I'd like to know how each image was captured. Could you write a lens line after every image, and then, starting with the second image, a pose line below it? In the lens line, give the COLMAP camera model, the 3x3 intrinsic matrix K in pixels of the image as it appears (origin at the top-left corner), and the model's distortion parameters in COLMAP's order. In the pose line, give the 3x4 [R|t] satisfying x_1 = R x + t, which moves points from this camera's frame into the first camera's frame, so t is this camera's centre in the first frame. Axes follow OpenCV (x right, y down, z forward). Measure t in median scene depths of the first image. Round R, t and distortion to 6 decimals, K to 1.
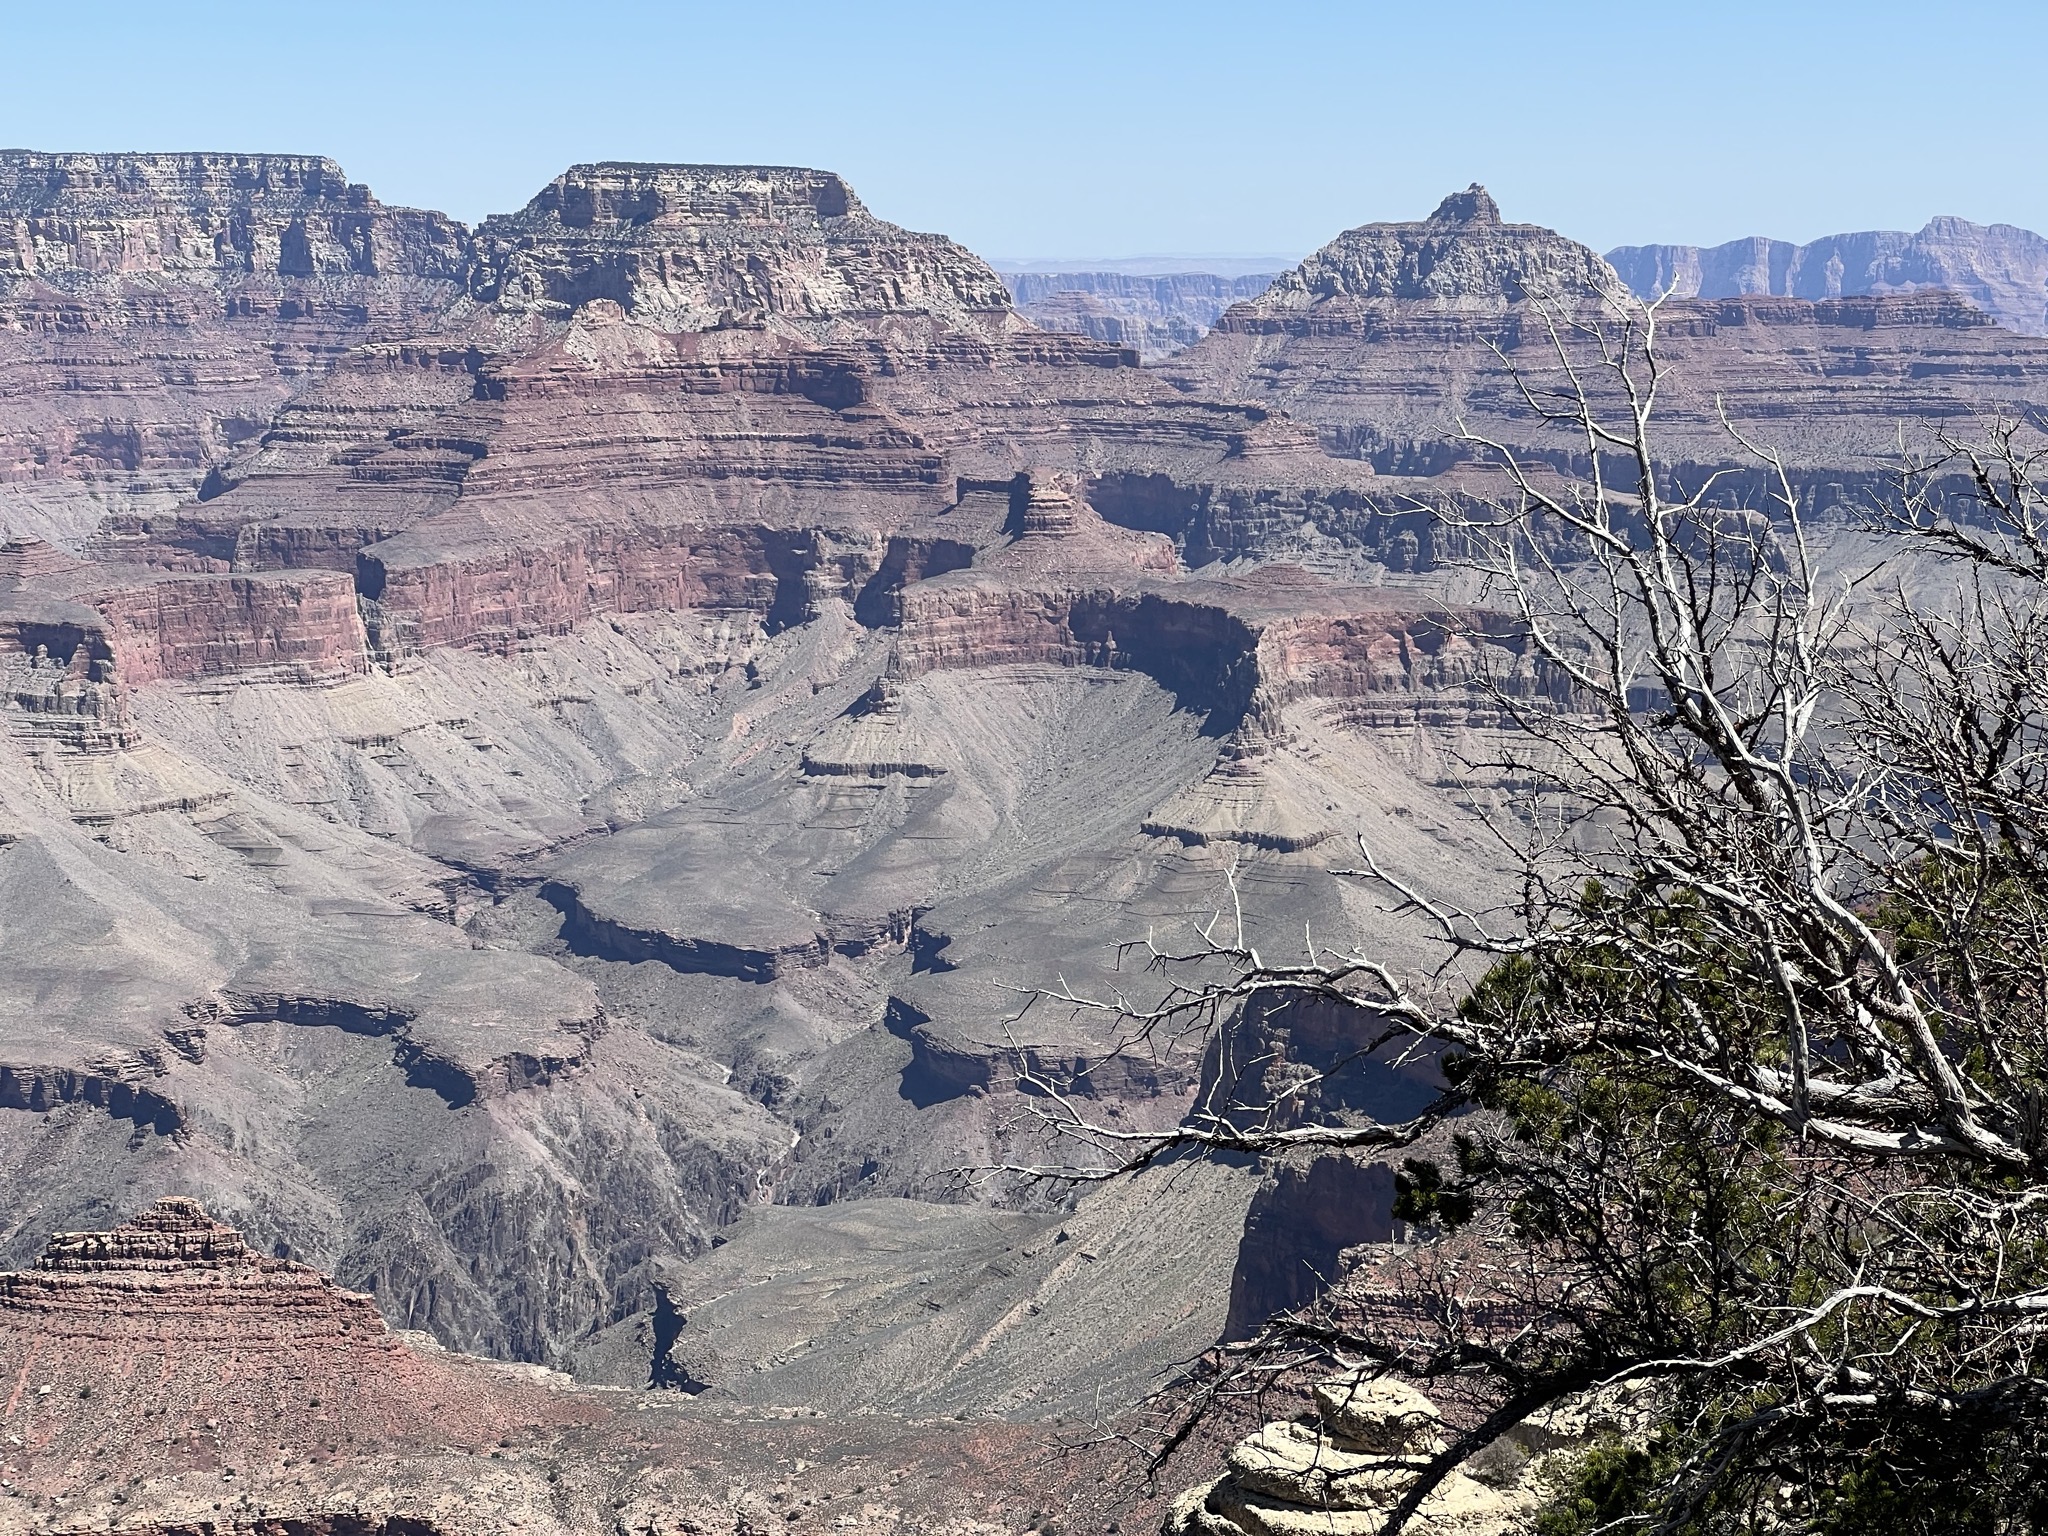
lens RADIAL K [[4586.5, 0, 988.6], [0, 4586.5, 794.1], [0, 0, 1]] dist [-0.202248, 6.419519]
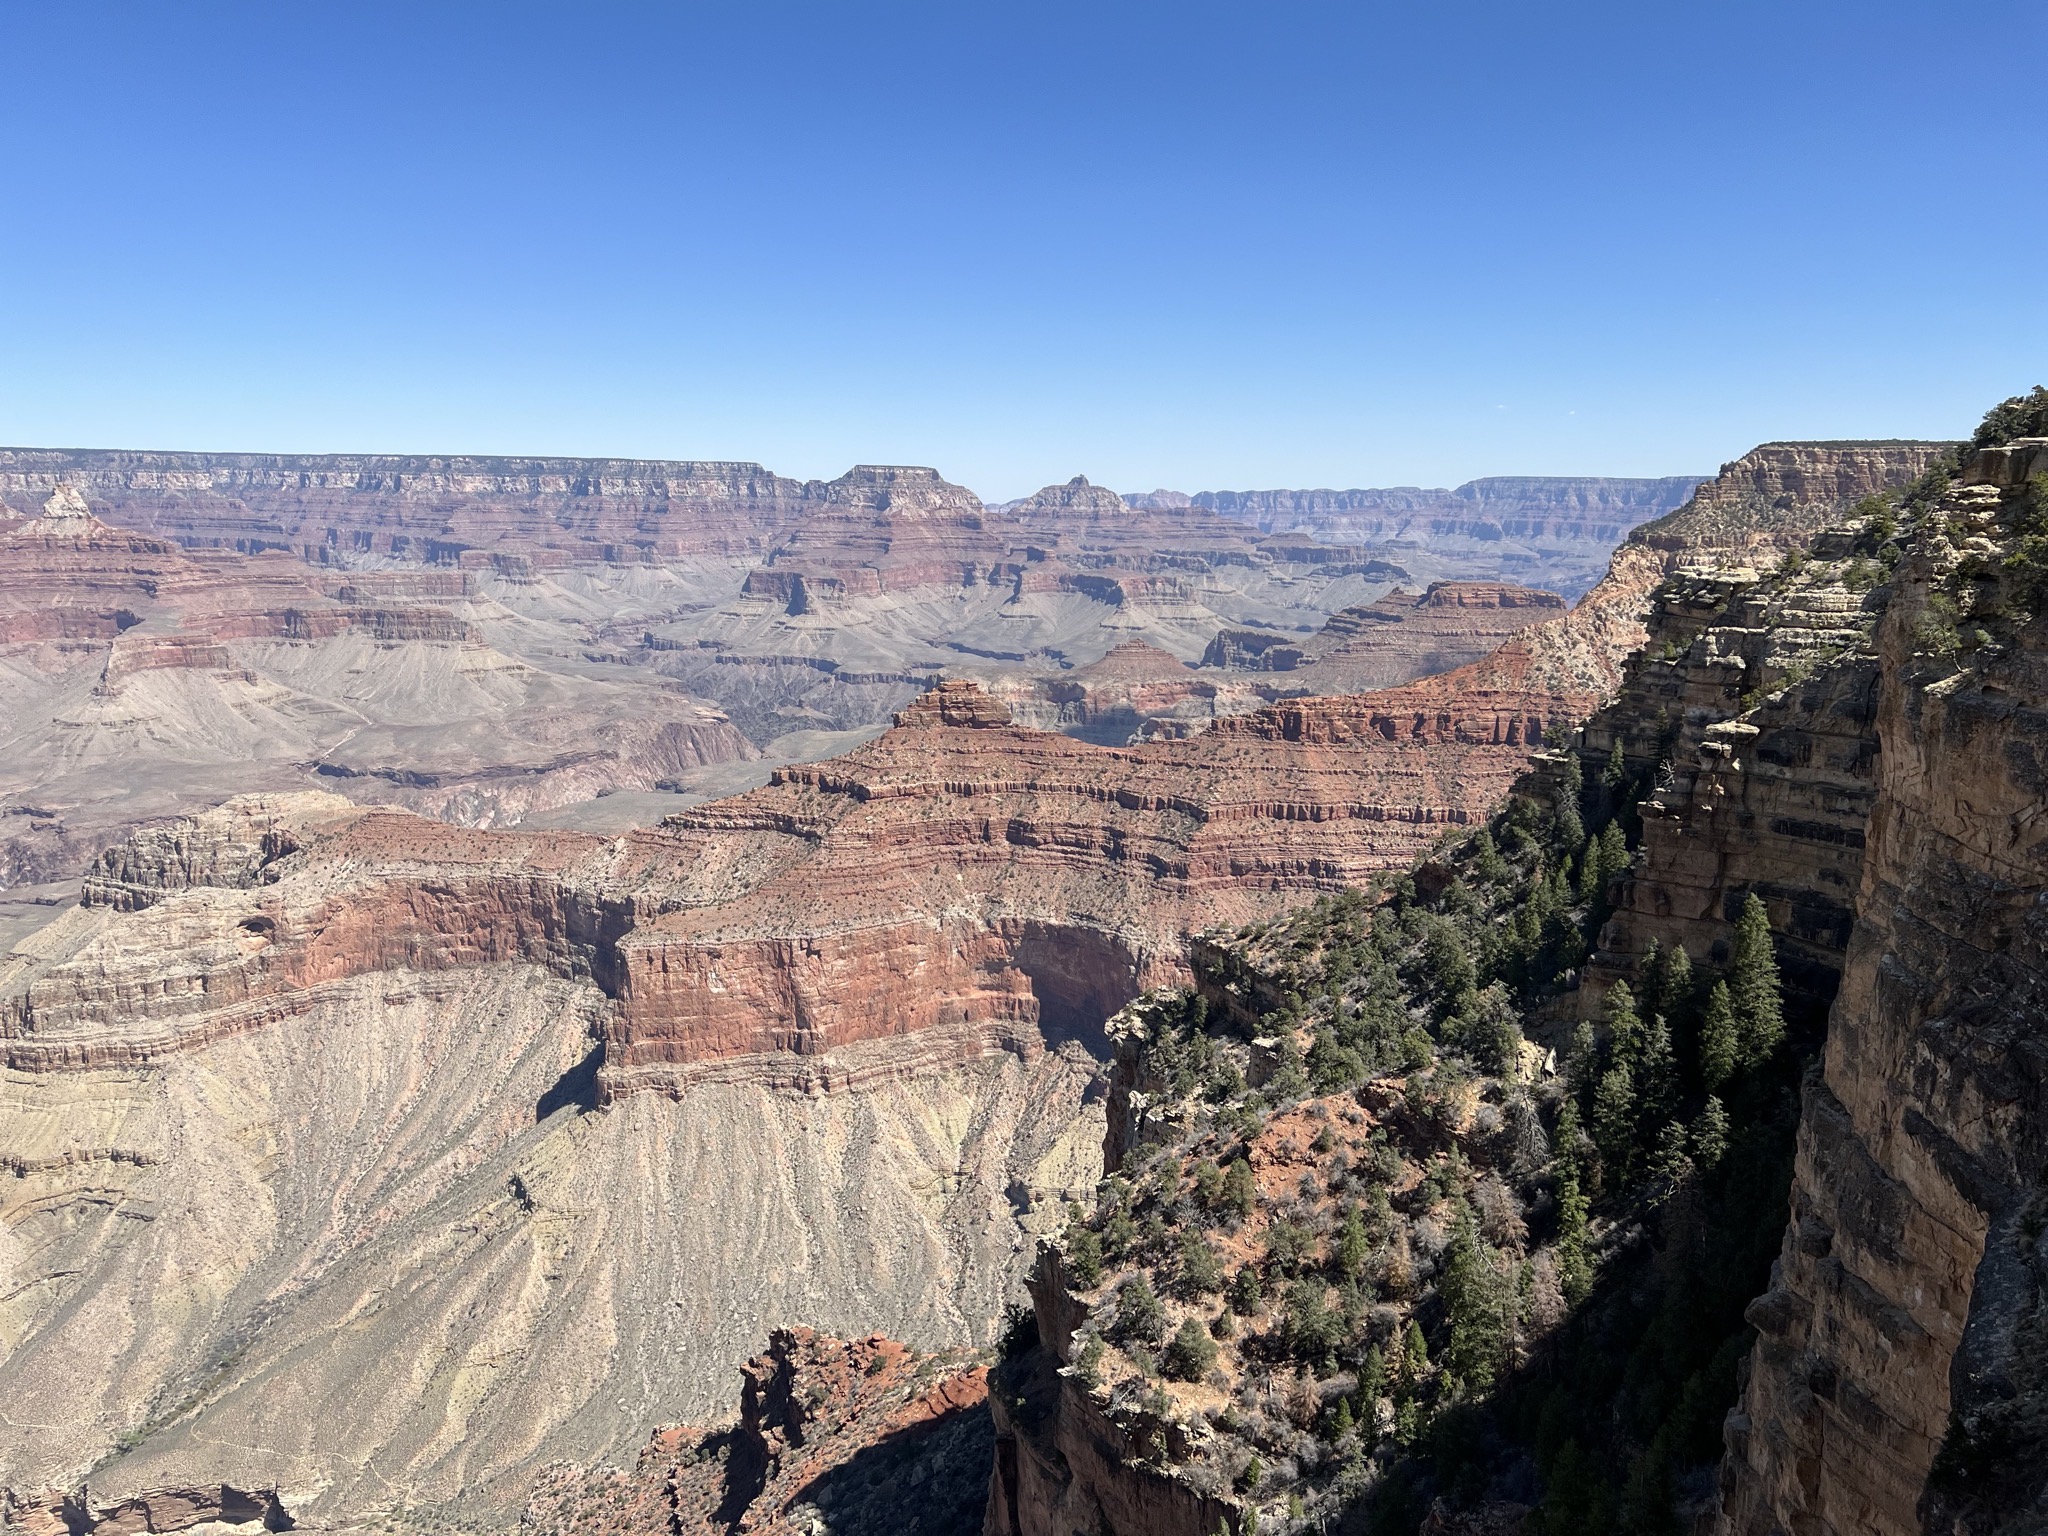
lens RADIAL K [[1530.7, 0, 1010.8], [0, 1530.7, 766.3], [0, 0, 1]] dist [0.121017, -0.190388]
pose [[0.988379, -0.018924, 0.150828, -0.161508], [0.011072, 0.998548, 0.052728, 0.037402], [-0.151607, -0.050446, 0.987153, -0.232993]]
